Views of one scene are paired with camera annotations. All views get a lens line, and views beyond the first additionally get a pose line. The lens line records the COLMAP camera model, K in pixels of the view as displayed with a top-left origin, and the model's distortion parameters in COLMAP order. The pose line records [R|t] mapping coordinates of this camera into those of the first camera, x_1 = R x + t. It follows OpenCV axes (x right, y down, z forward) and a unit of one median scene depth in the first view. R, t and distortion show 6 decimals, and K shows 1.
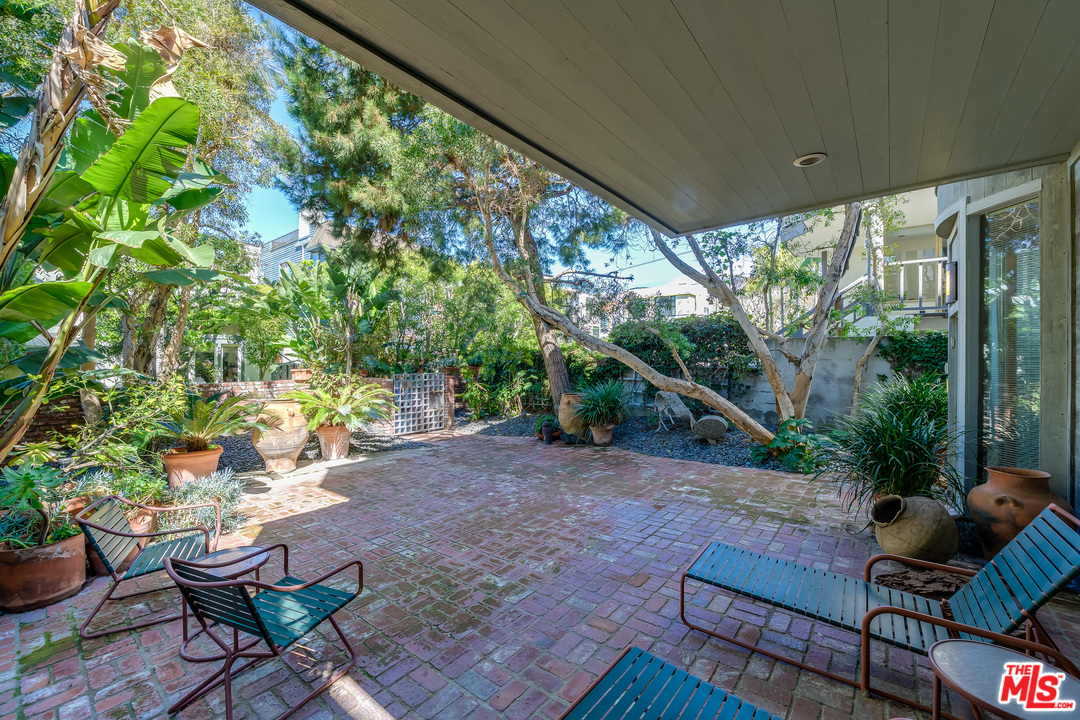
lens RADIAL K [[433.2, 0, 540.4], [0, 433.2, 362.3], [0, 0, 1]] dist [-0.009194, 0.000169]
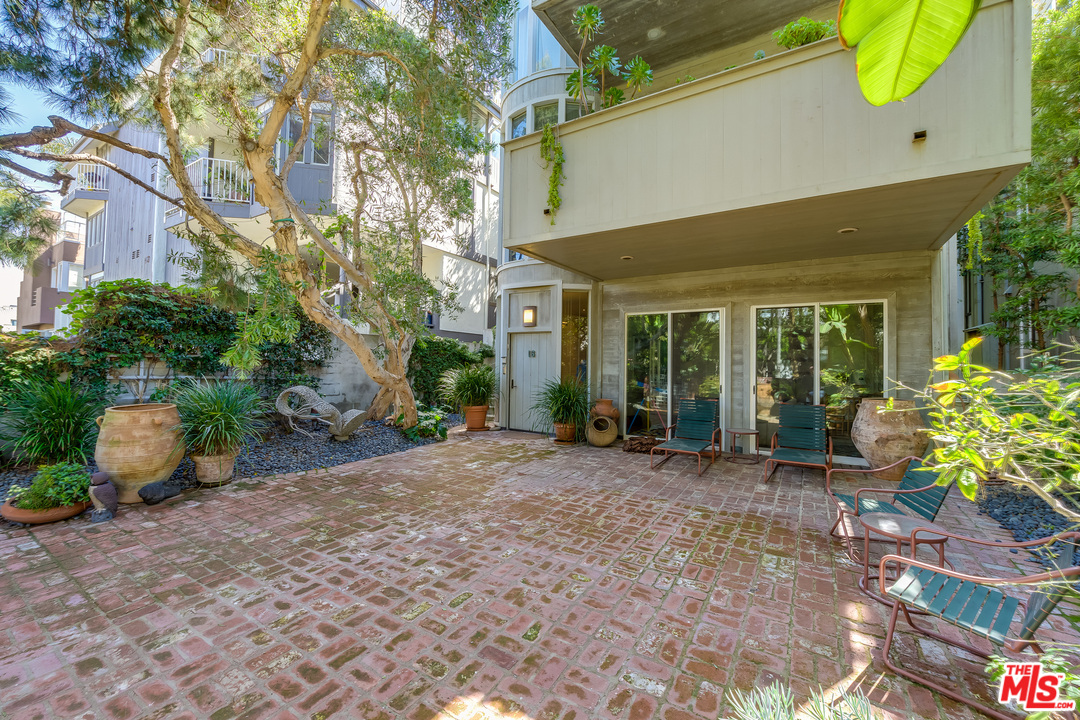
lens RADIAL K [[433.2, 0, 543.3], [0, 433.2, 356.4], [0, 0, 1]] dist [-0.009194, 0.000169]
pose [[-0.125995, 0.020895, 0.991811, -0.843950], [-0.009645, 0.999705, -0.022286, 0.034313], [-0.991984, -0.012374, -0.125756, 1.010773]]
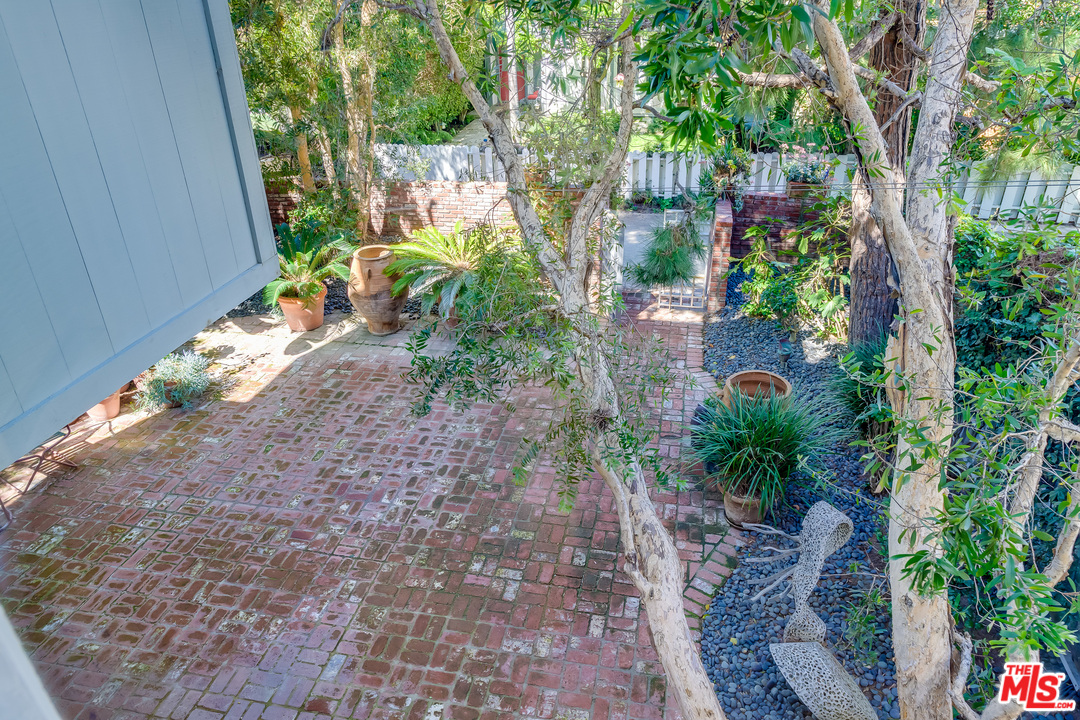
lens RADIAL K [[717.5, 0, 540.4], [0, 717.5, 358.5], [0, 0, 1]] dist [-0.003679, -0.001353]
pose [[0.461285, 0.423401, -0.779710, 0.898601], [0.012433, 0.875621, 0.482839, -0.504870], [0.887165, -0.232420, 0.398647, 0.913375]]
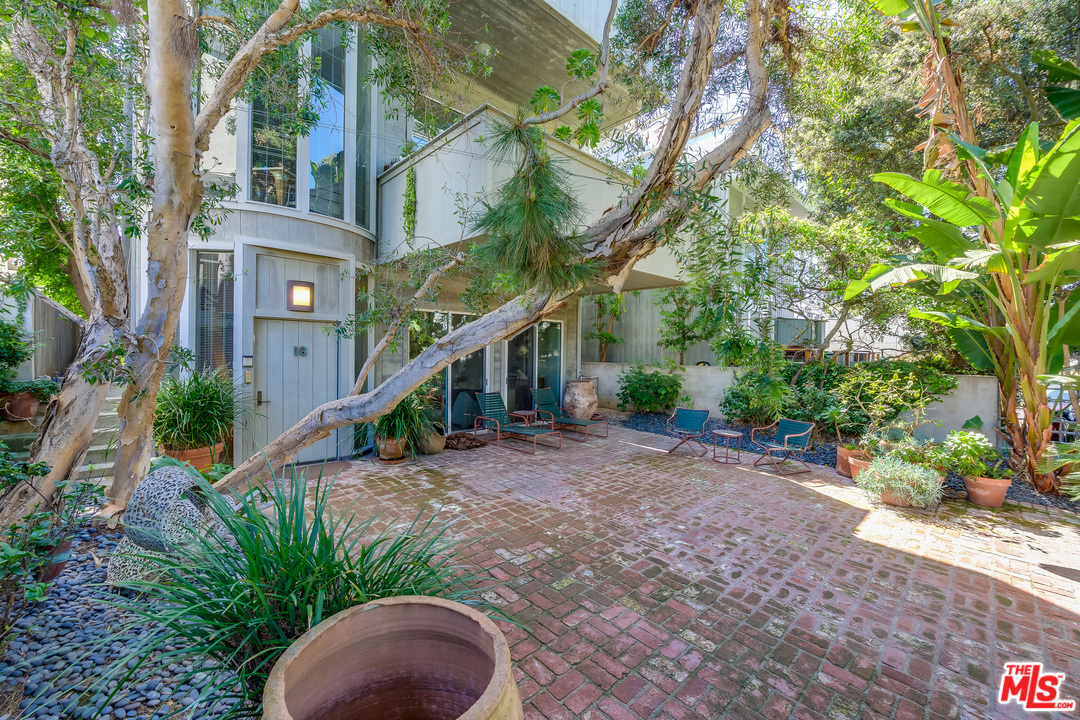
lens RADIAL K [[433.2, 0, 544.4], [0, 433.2, 356.7], [0, 0, 1]] dist [-0.009194, 0.000169]
pose [[-0.992364, -0.013749, 0.122576, 0.045887], [-0.012180, 0.999834, 0.013541, -0.021235], [-0.122742, 0.011944, -0.992367, 1.911086]]
